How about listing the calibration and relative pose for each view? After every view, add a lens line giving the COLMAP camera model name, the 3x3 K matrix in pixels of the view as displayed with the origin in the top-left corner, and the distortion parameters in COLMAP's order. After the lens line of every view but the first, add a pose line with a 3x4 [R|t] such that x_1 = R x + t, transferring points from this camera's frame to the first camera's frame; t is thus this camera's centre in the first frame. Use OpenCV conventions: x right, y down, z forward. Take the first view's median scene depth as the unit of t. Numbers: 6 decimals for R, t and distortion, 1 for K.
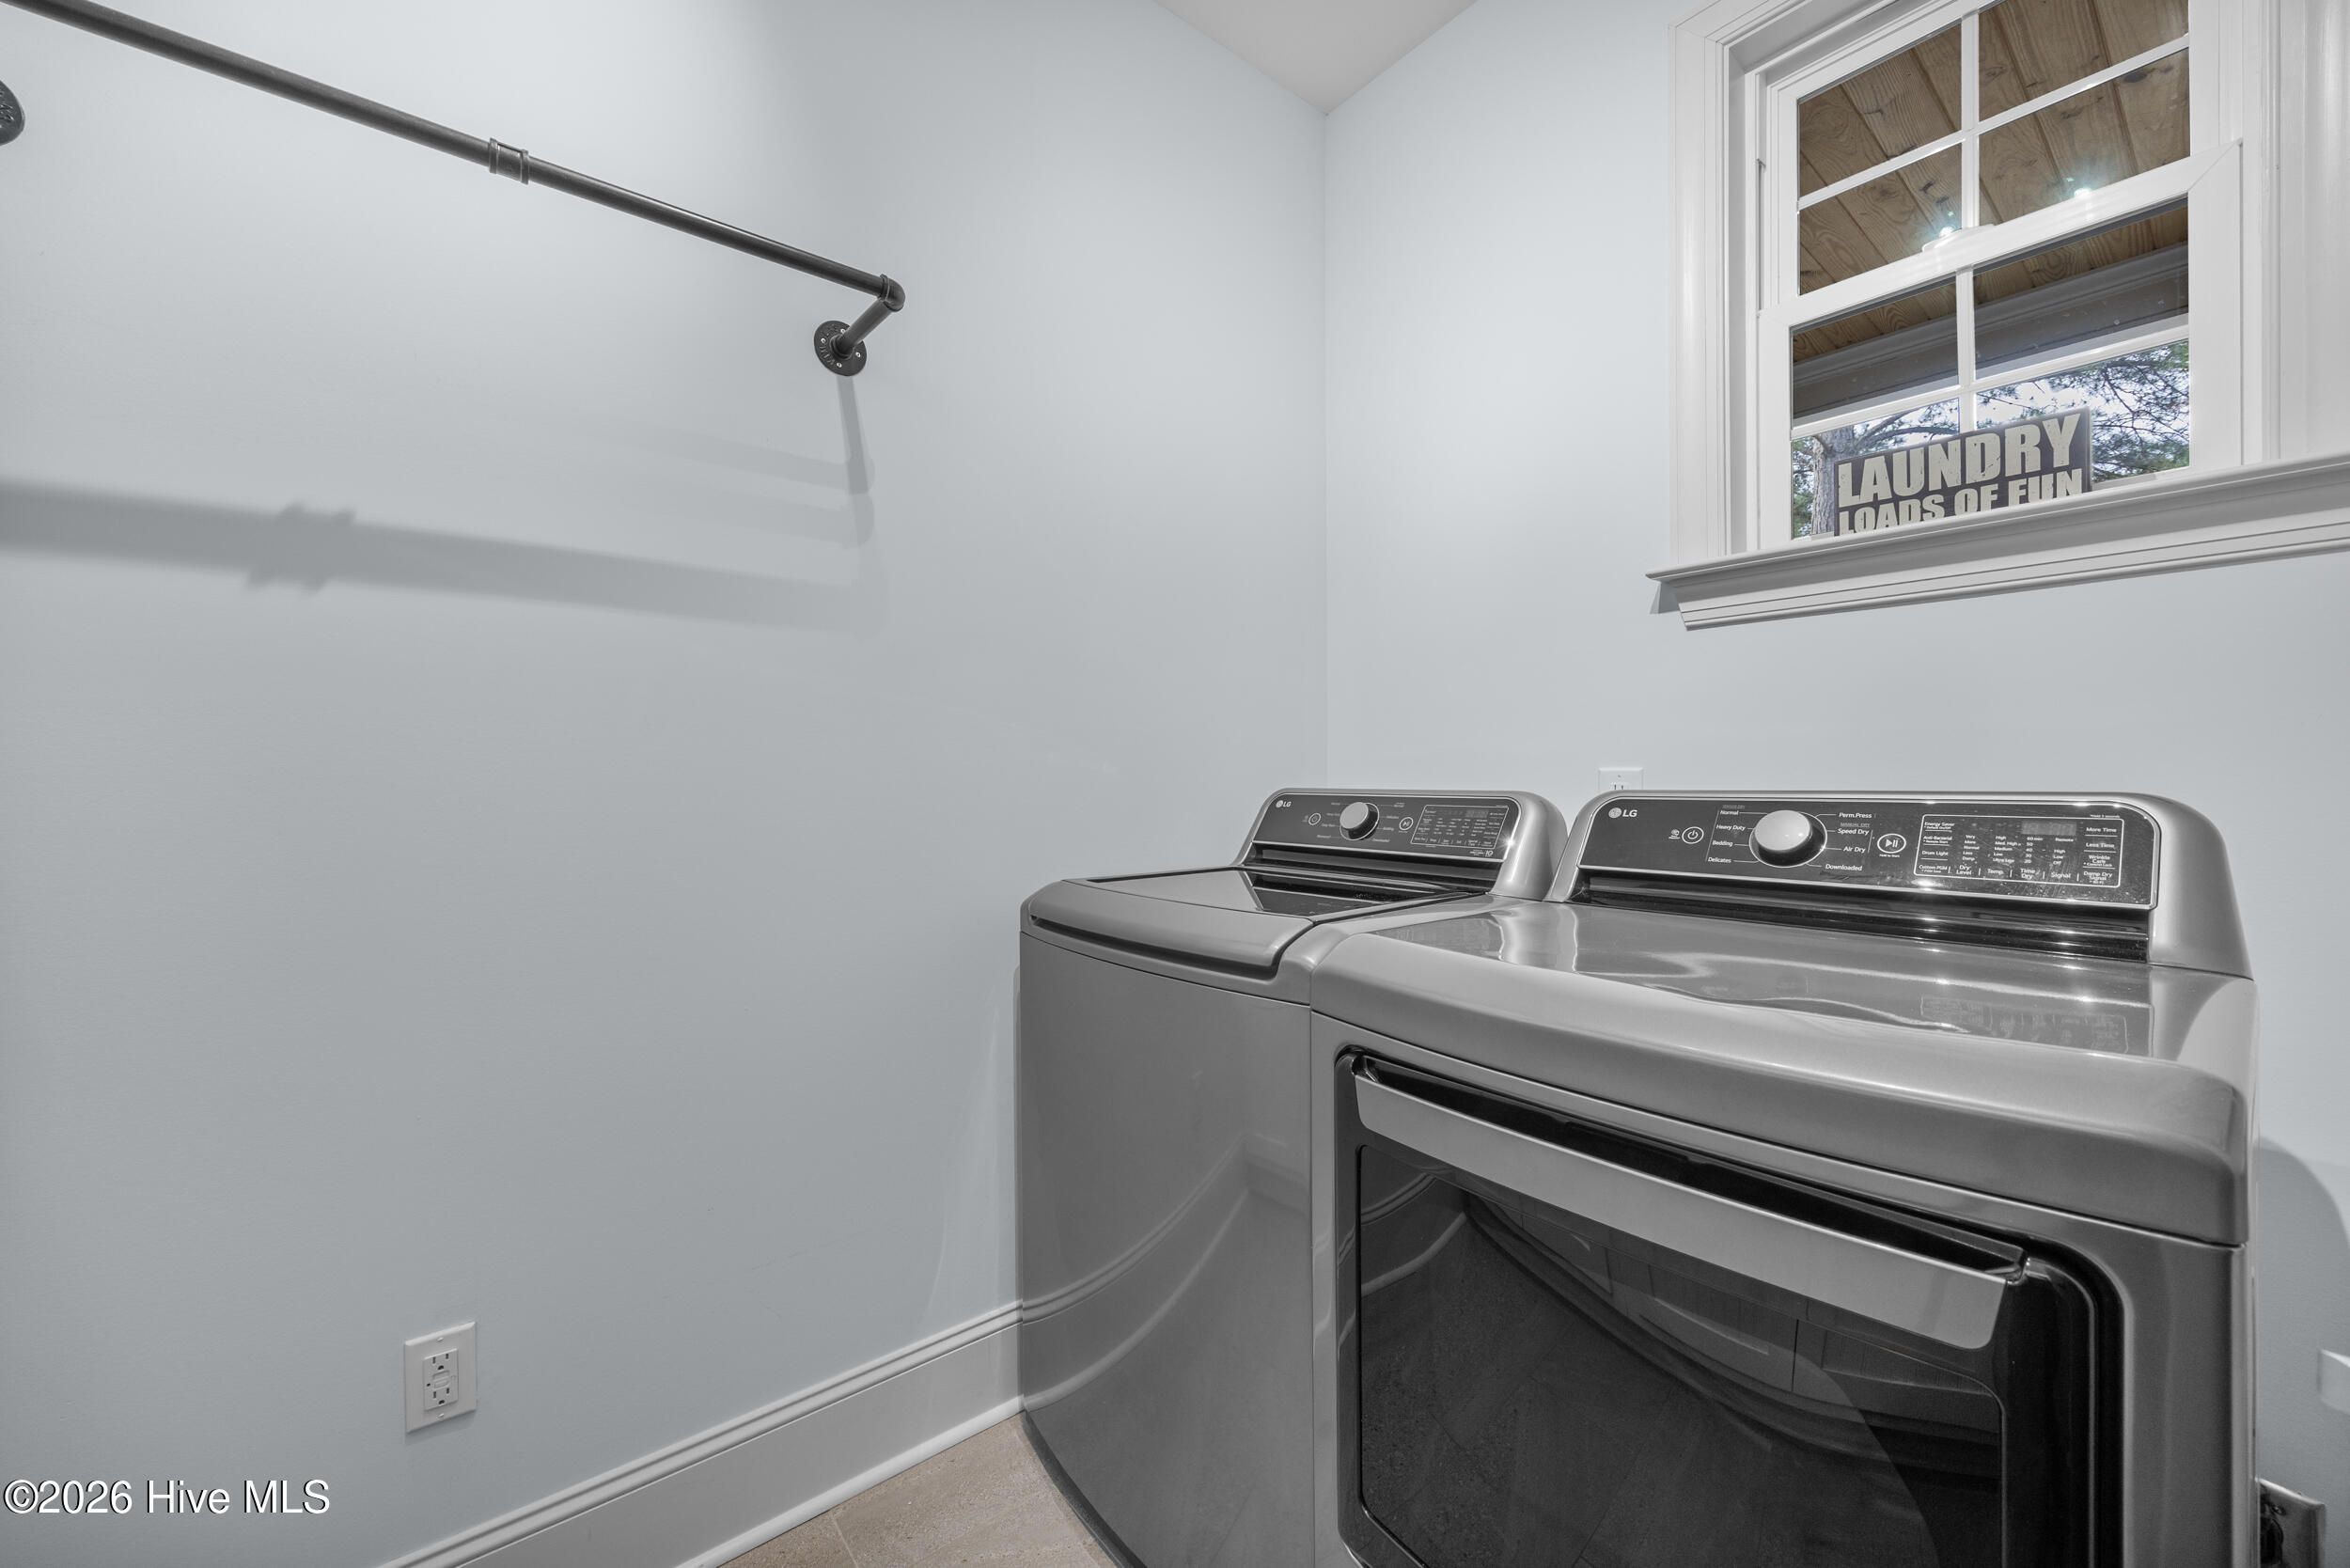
lens RADIAL K [[899.3, 0, 1161.1], [0, 899.3, 780.4], [0, 0, 1]] dist [0.000235, 0.000062]
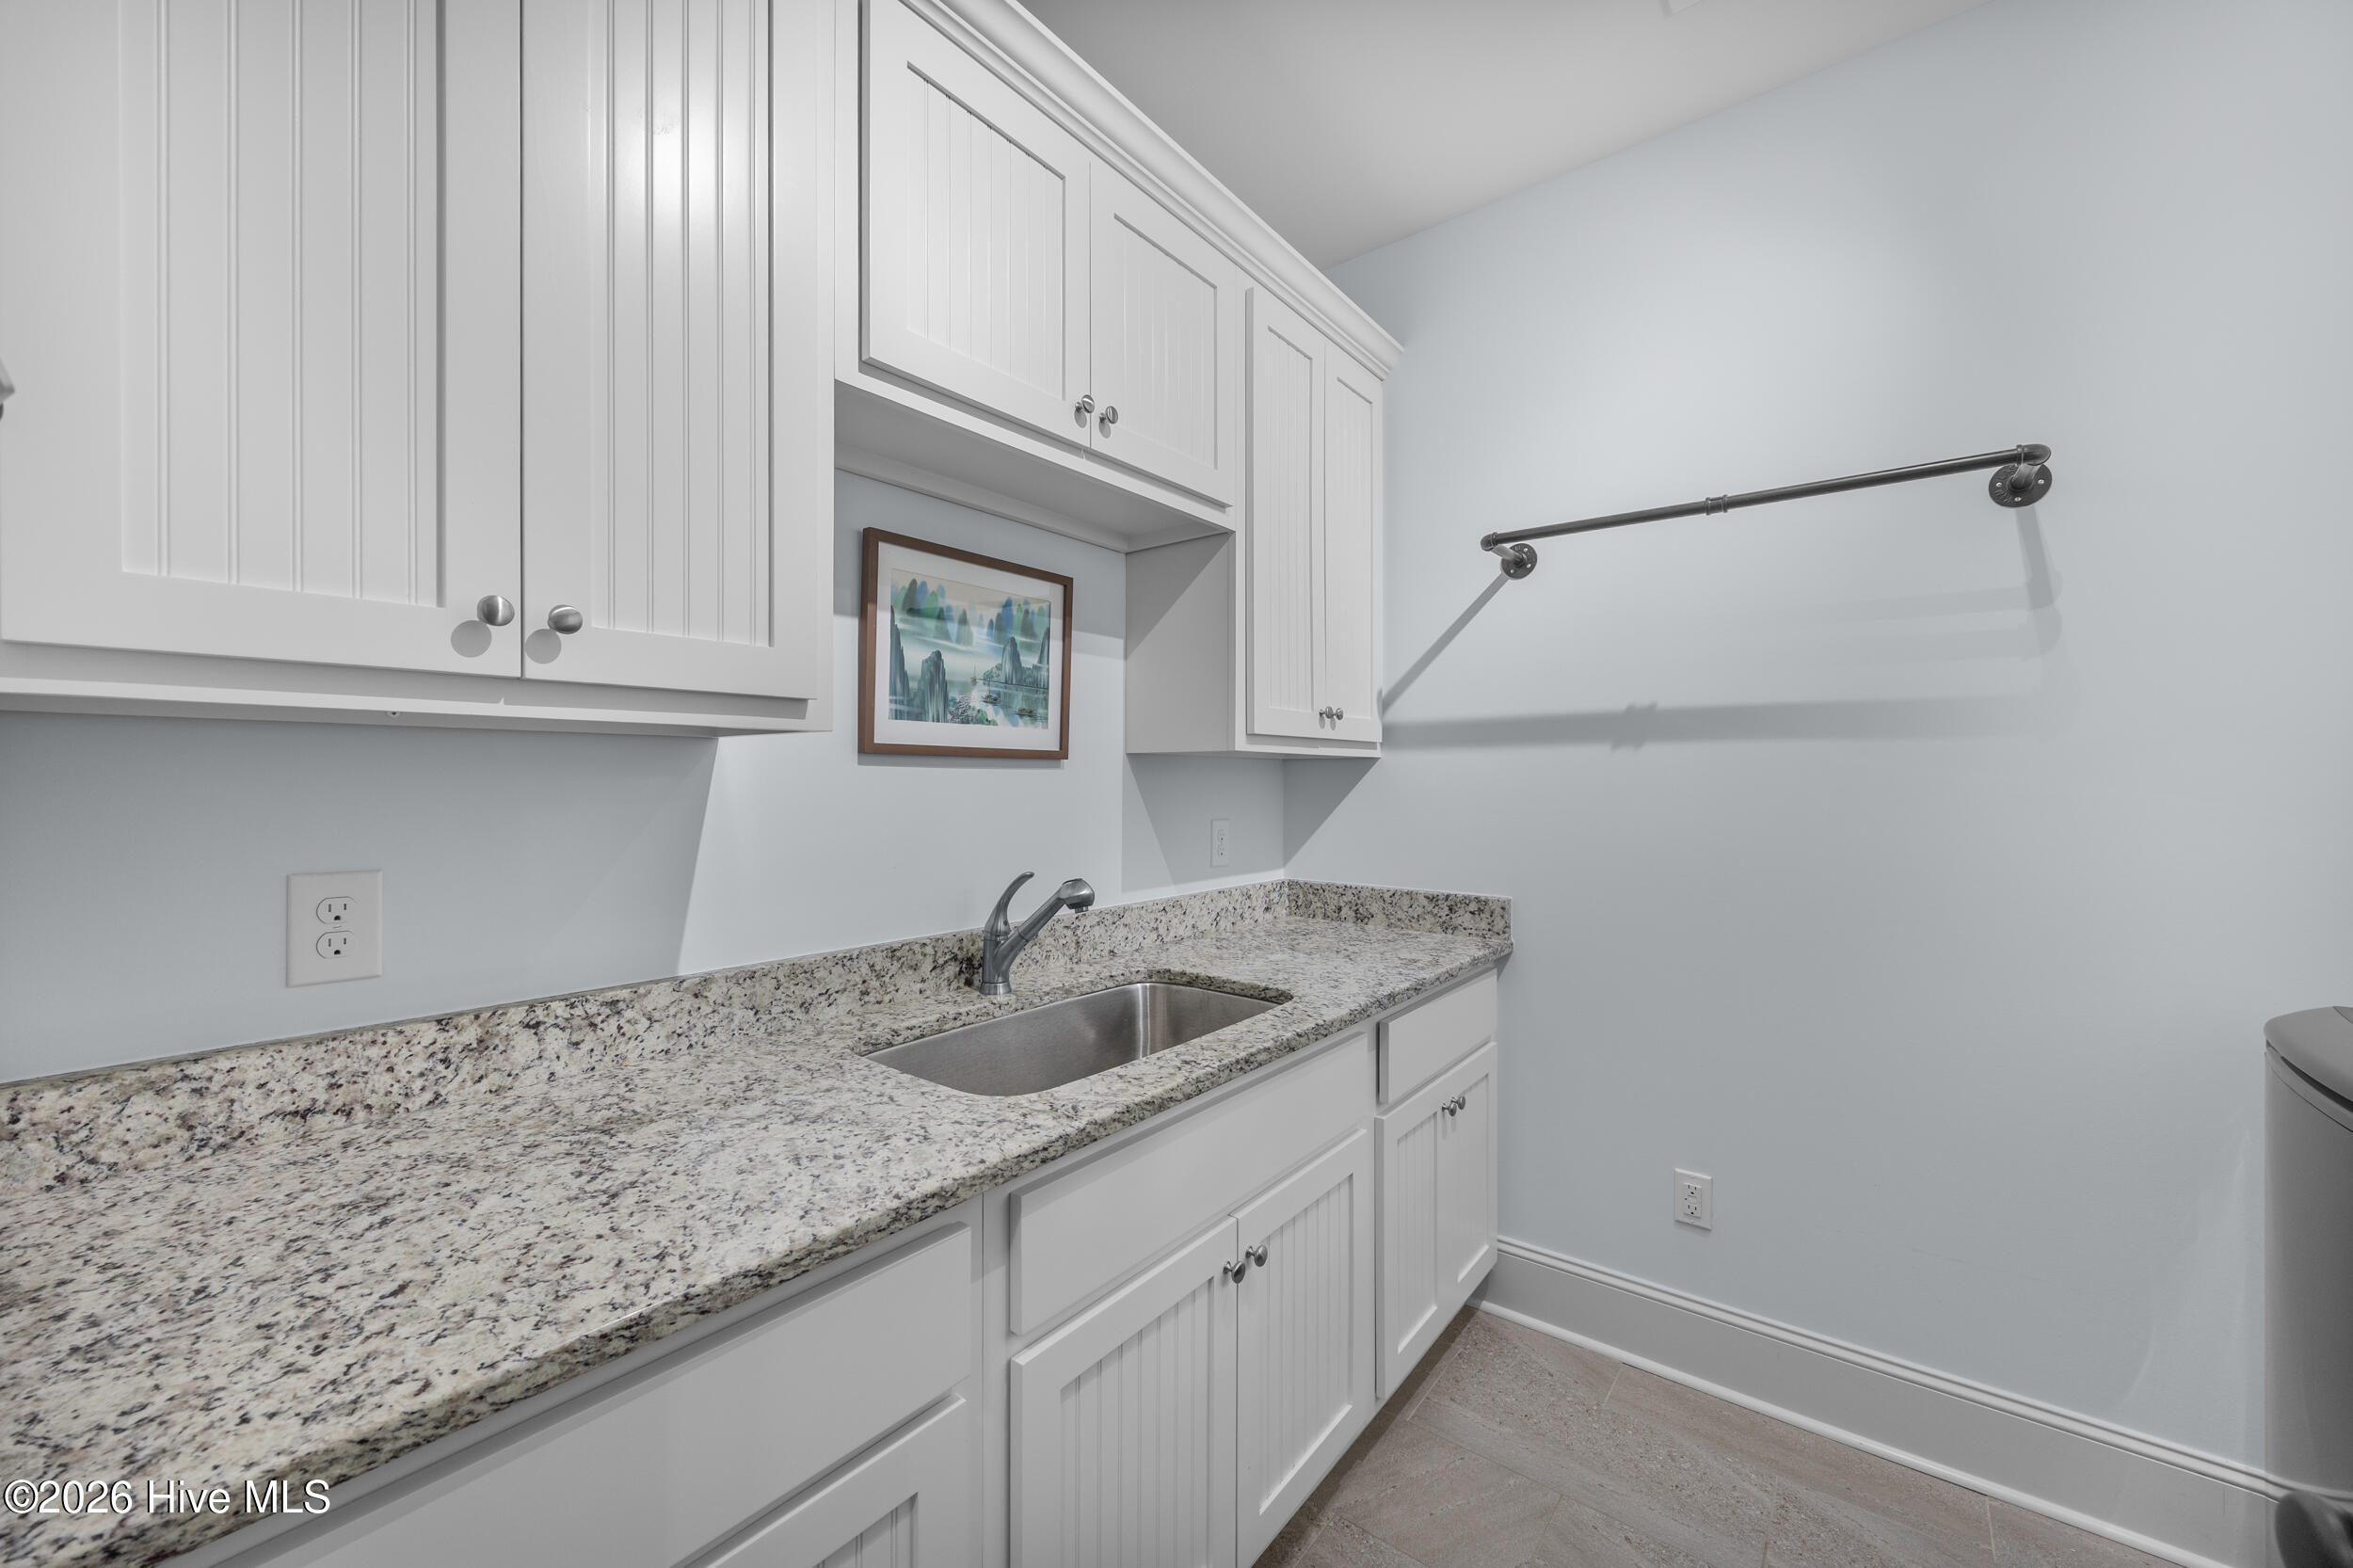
lens RADIAL K [[900.4, 0, 1162.6], [0, 900.4, 780.4], [0, 0, 1]] dist [0.000235, 0.000062]
pose [[0.223078, 0.005035, -0.974788, 0.504247], [-0.005031, 0.999979, 0.004014, -0.109423], [0.974788, 0.004009, 0.223099, -0.293670]]
